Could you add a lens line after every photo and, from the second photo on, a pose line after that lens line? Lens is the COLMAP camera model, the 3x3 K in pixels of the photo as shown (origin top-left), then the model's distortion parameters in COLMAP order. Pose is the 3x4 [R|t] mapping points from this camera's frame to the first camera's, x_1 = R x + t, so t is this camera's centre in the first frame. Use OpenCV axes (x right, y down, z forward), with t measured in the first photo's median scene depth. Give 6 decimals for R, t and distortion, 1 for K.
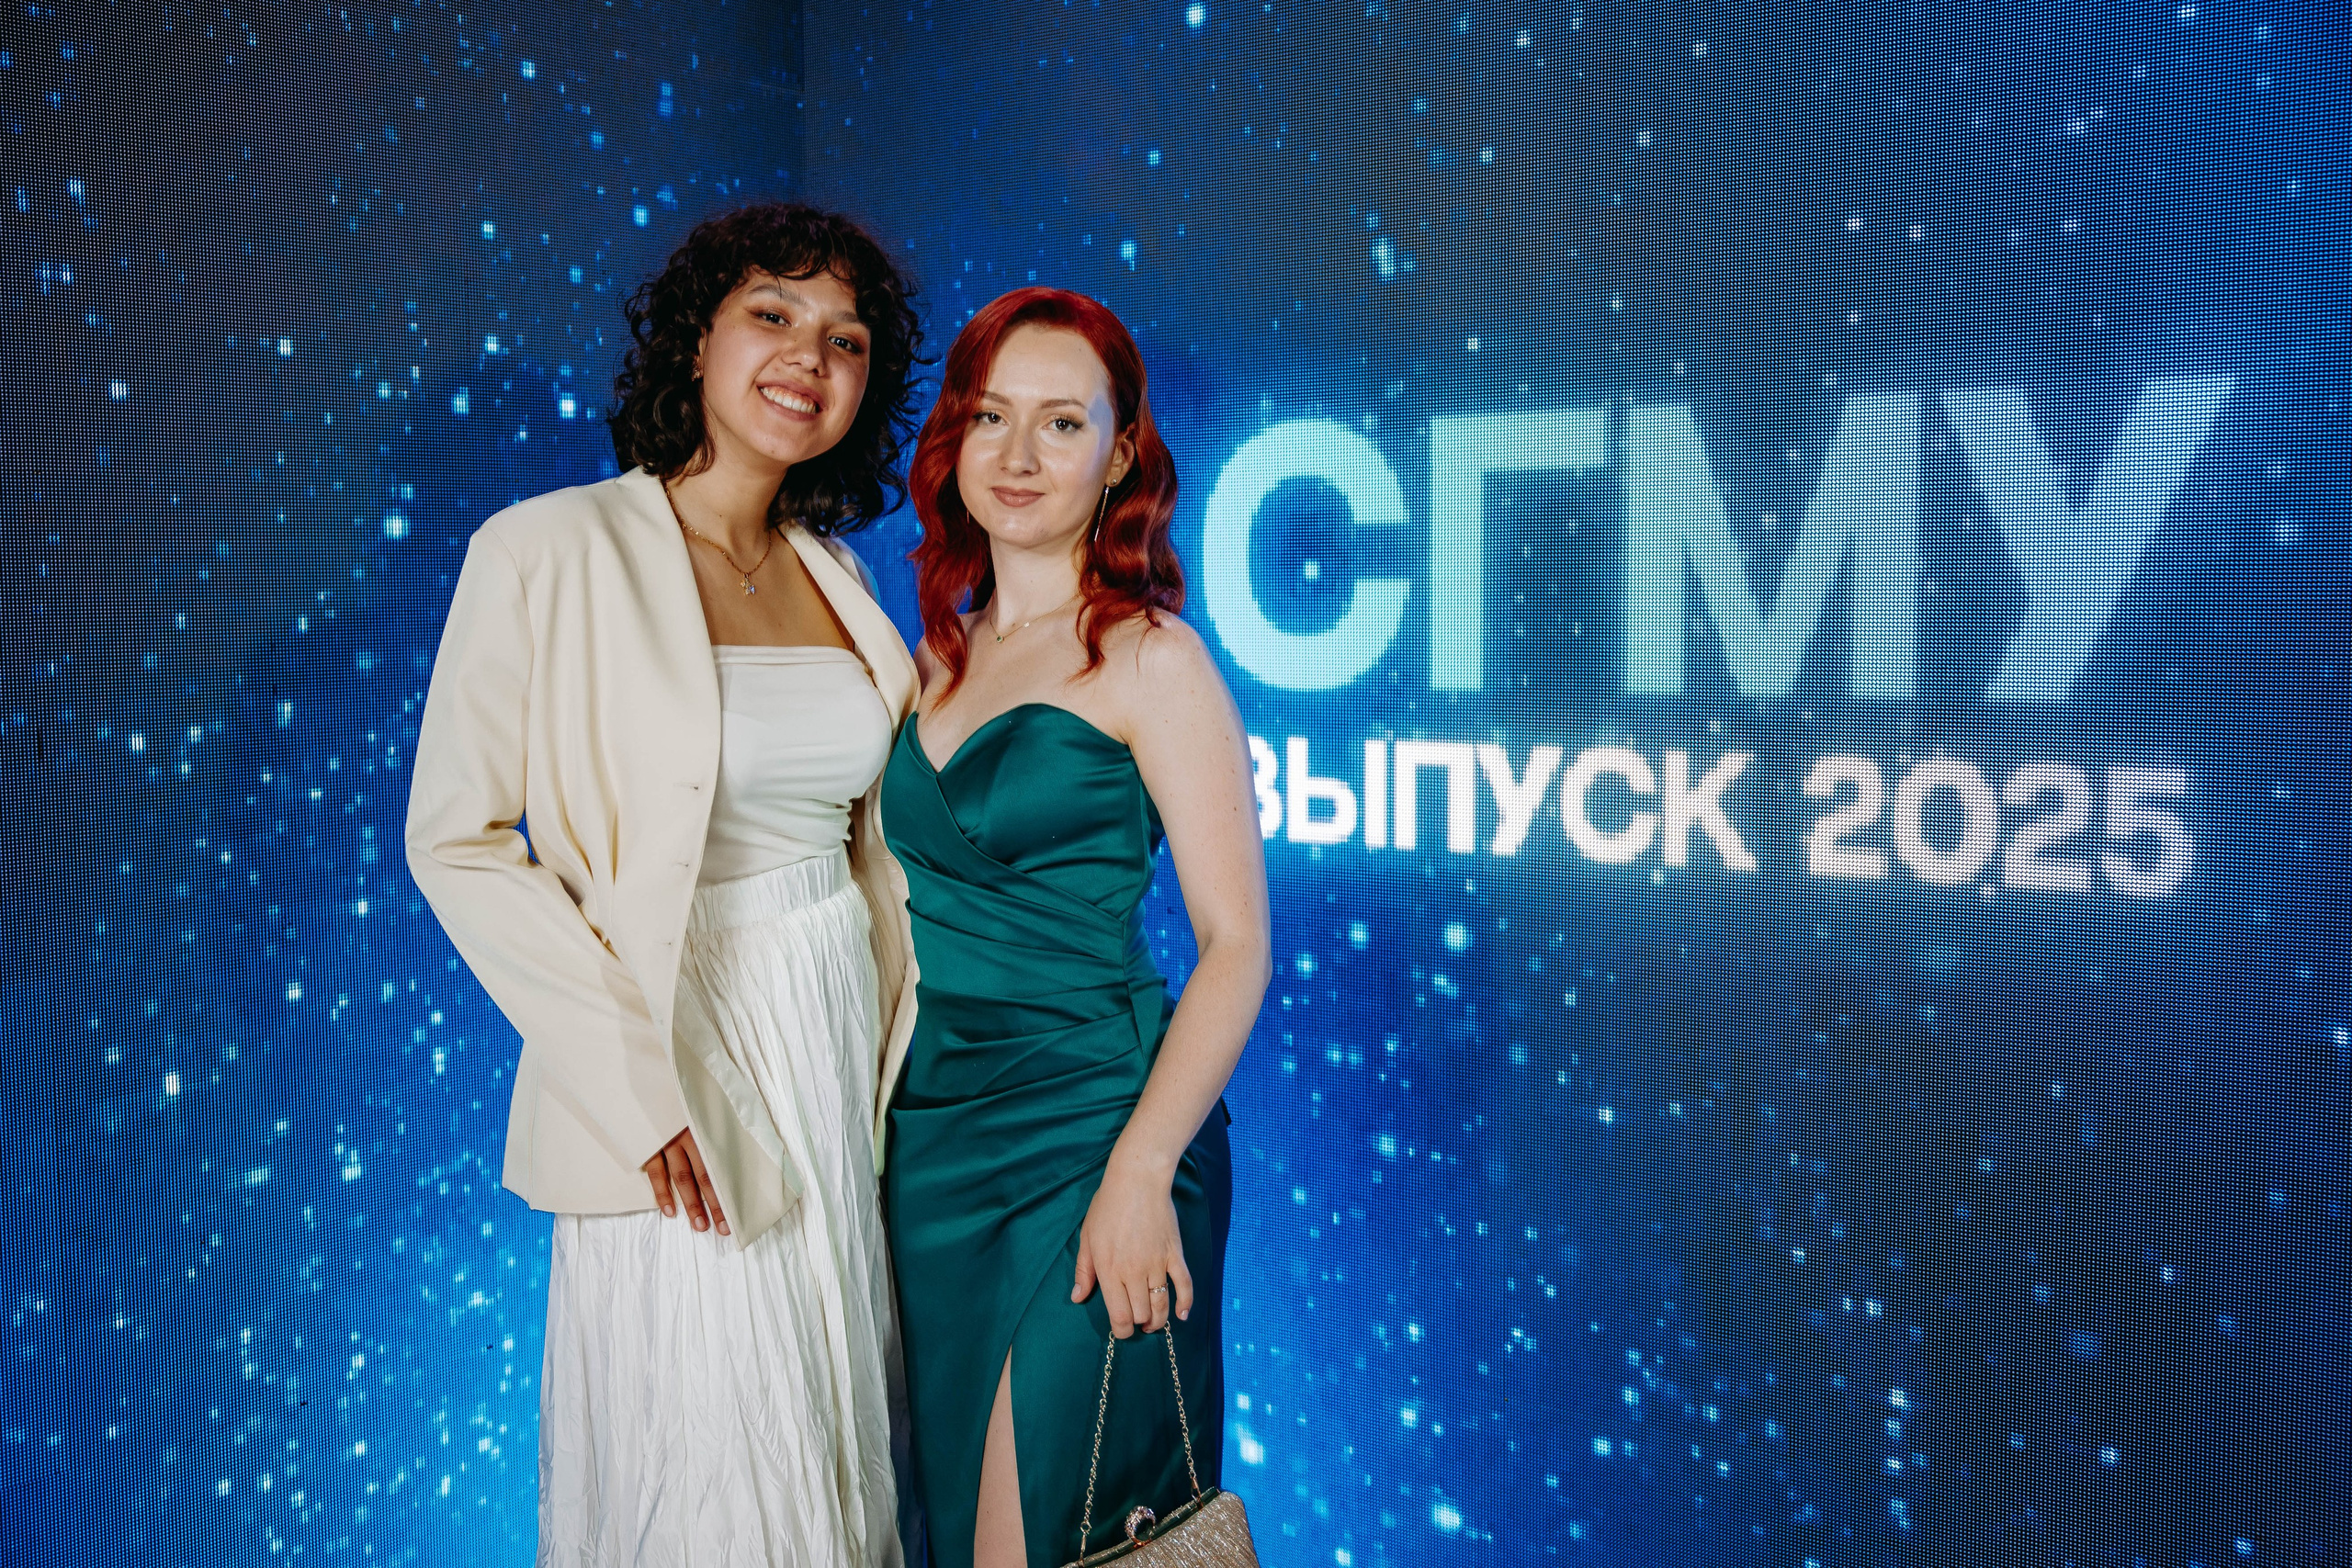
lens RADIAL K [[2400.5, 0, 1151.4], [0, 2400.5, 786.6], [0, 0, 1]] dist [-0.009829, 0.048595]
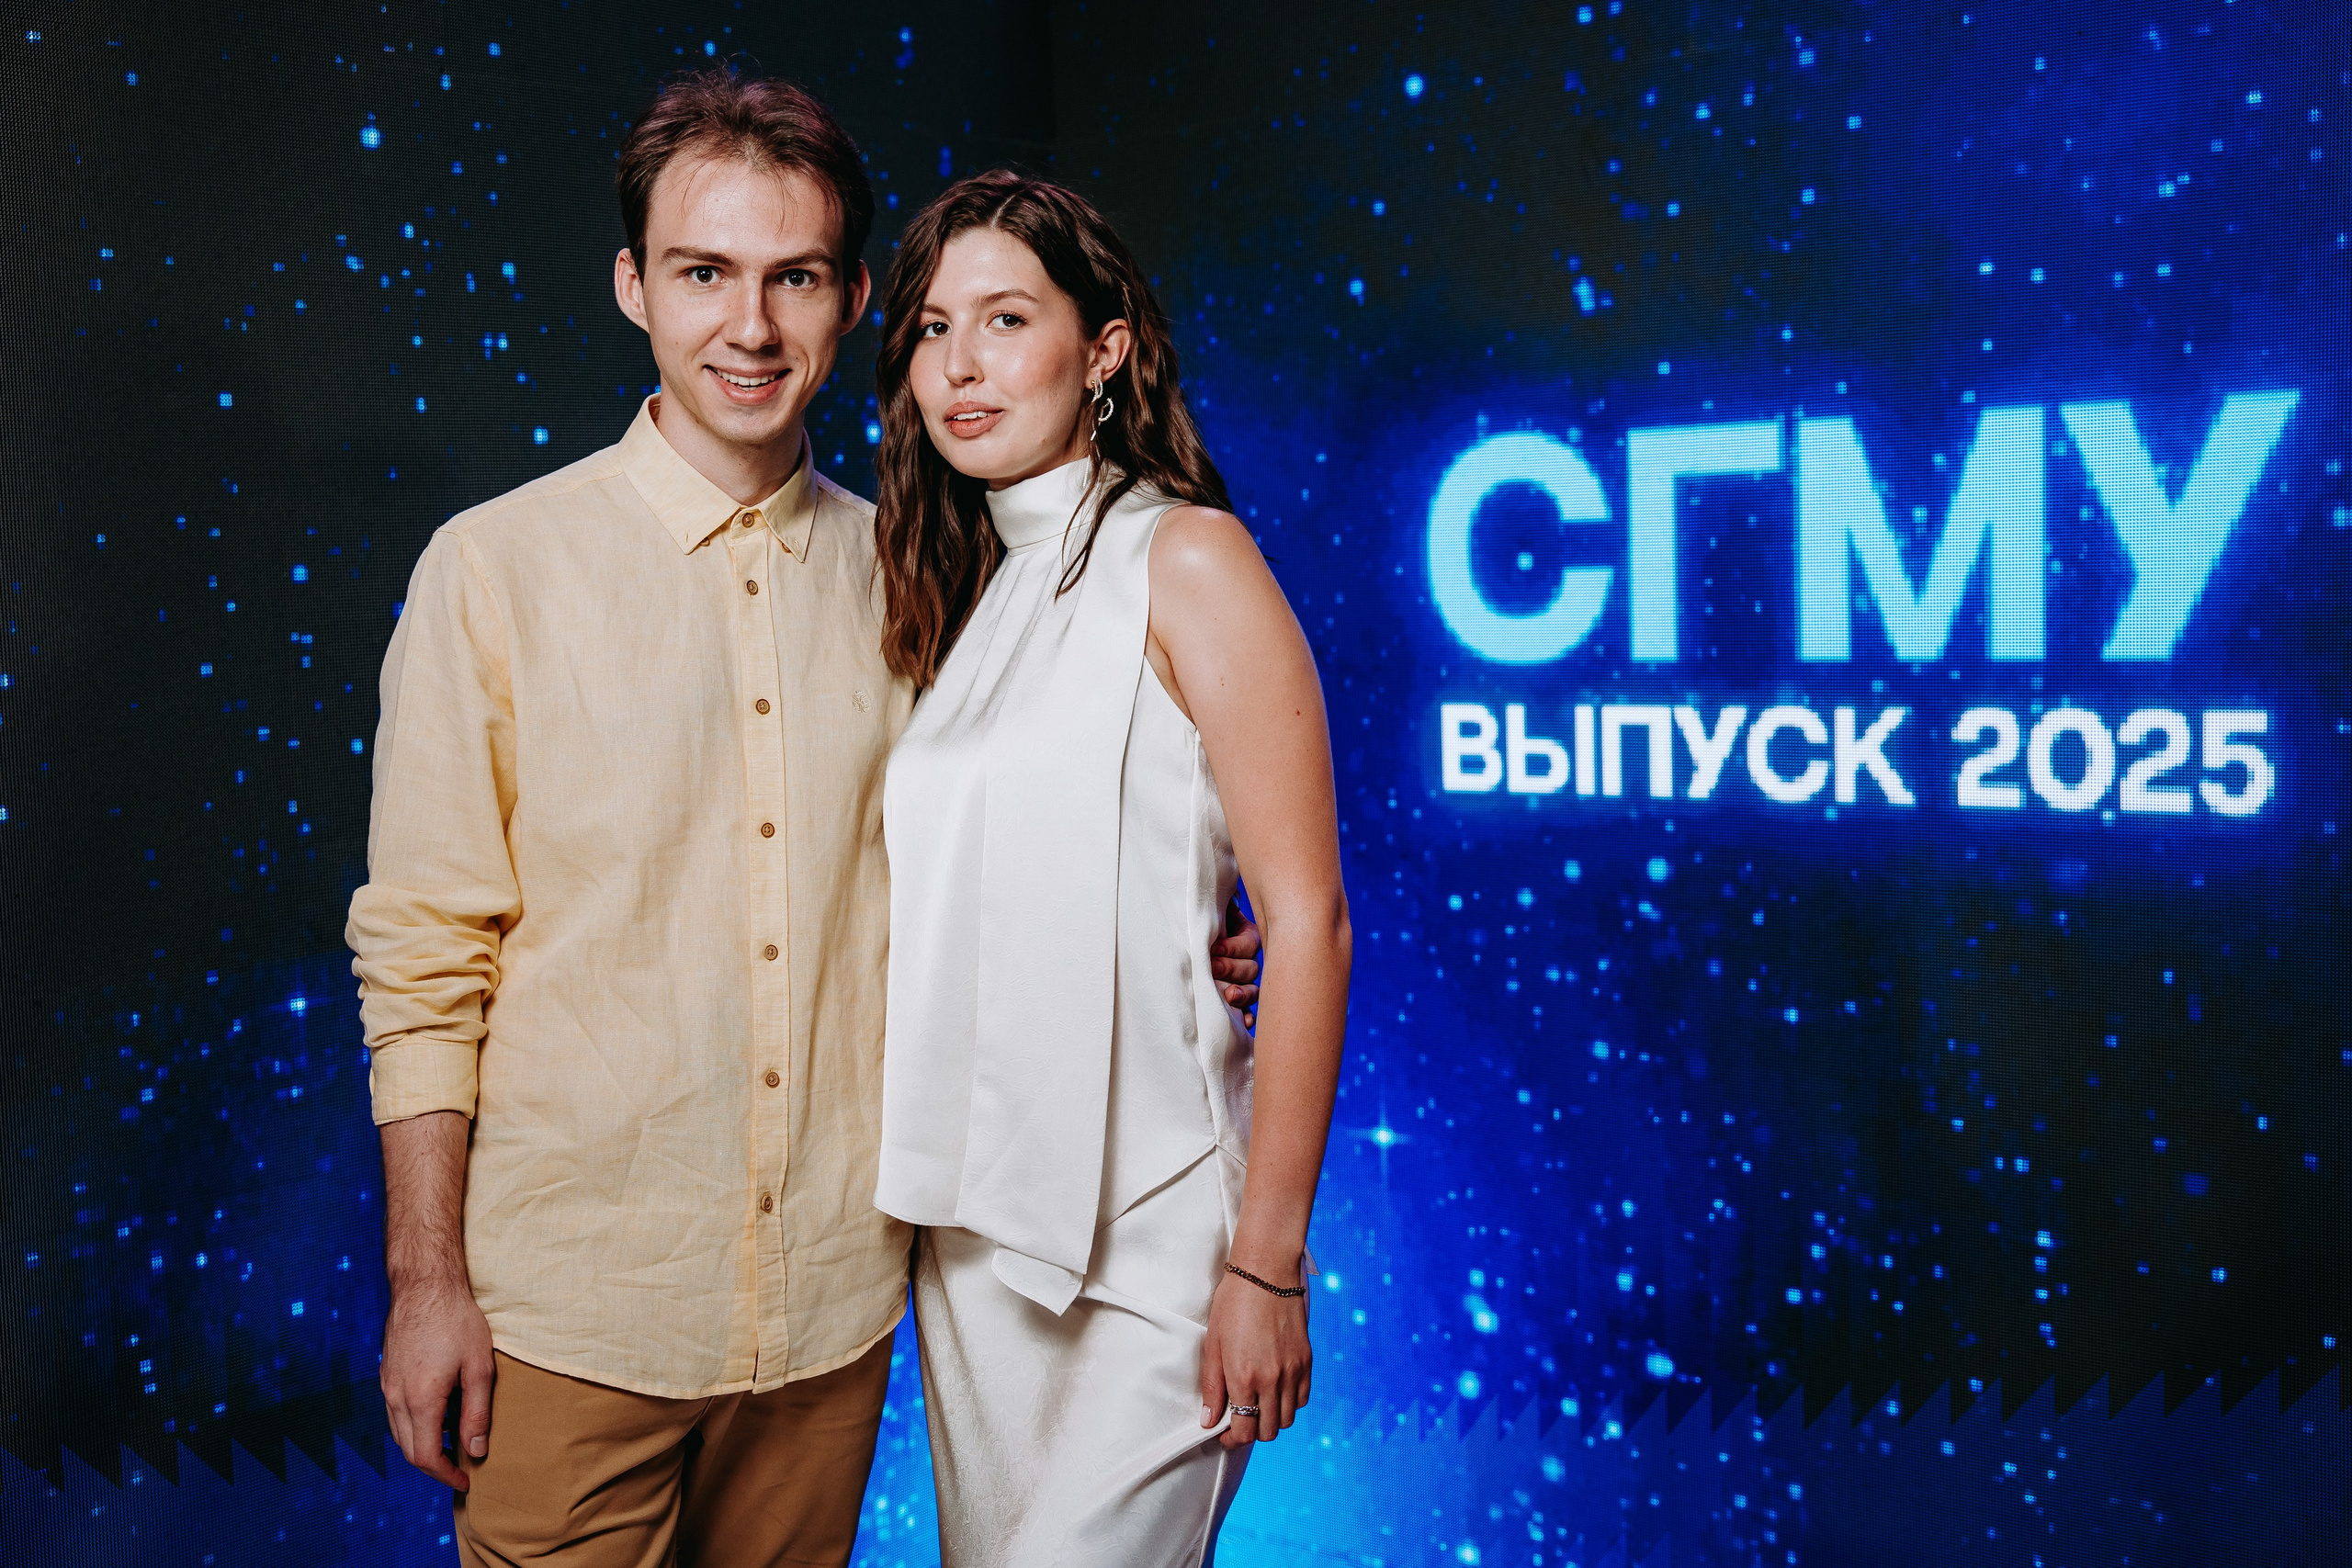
lens RADIAL K [[2669.9, 0, 1190.7], [0, 2669.9, 781.2], [0, 0, 1]] dist [0.027820, 0.038714]
pose [[0.999732, -0.022441, -0.005686, -0.097702], [0.022460, 0.999742, 0.003401, 0.009931], [0.005608, -0.003528, 0.999978, -0.326401]]
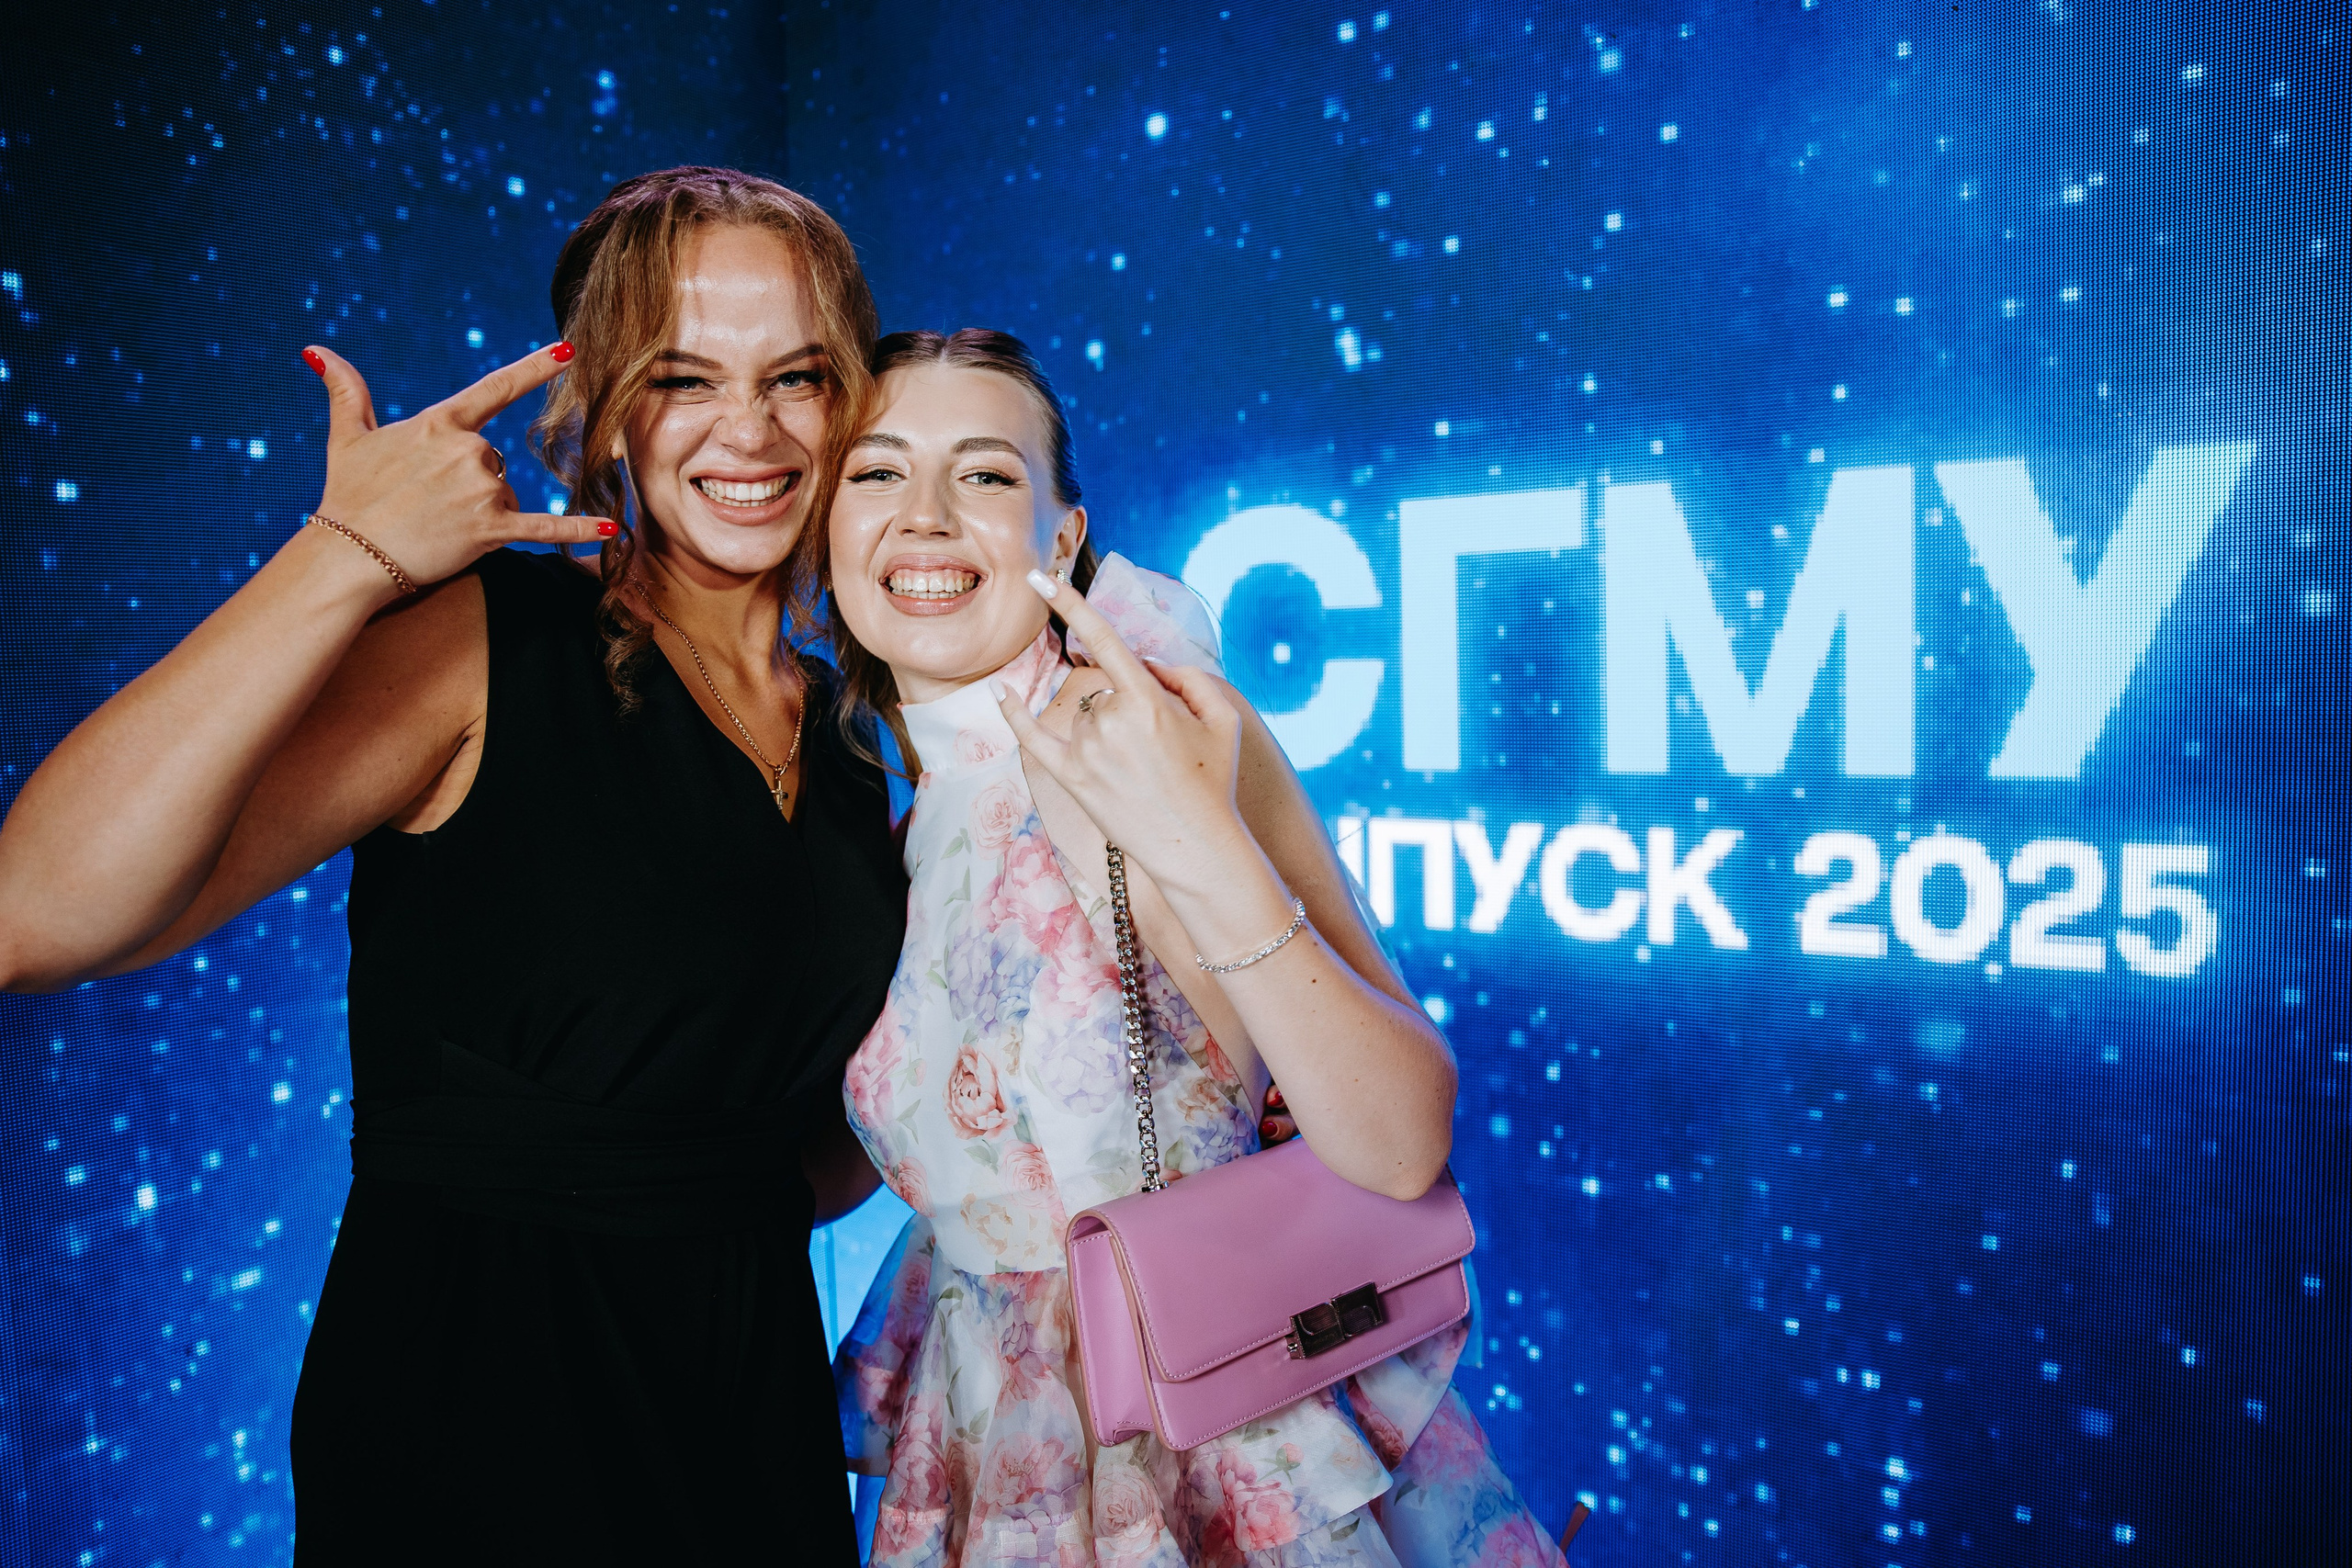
lens RADIAL K [[1641.9, 0, 1180.4], [0, 1641.9, 776.2], [0, 0, 1]] dist [-0.107820, 0.084204]
pose [[0.998046, -0.020665, 0.058964, -0.020447], [0.021430, 0.999694, -0.012384, -0.031478], [-0.058690, 0.013623, 0.998183, 0.323109]]
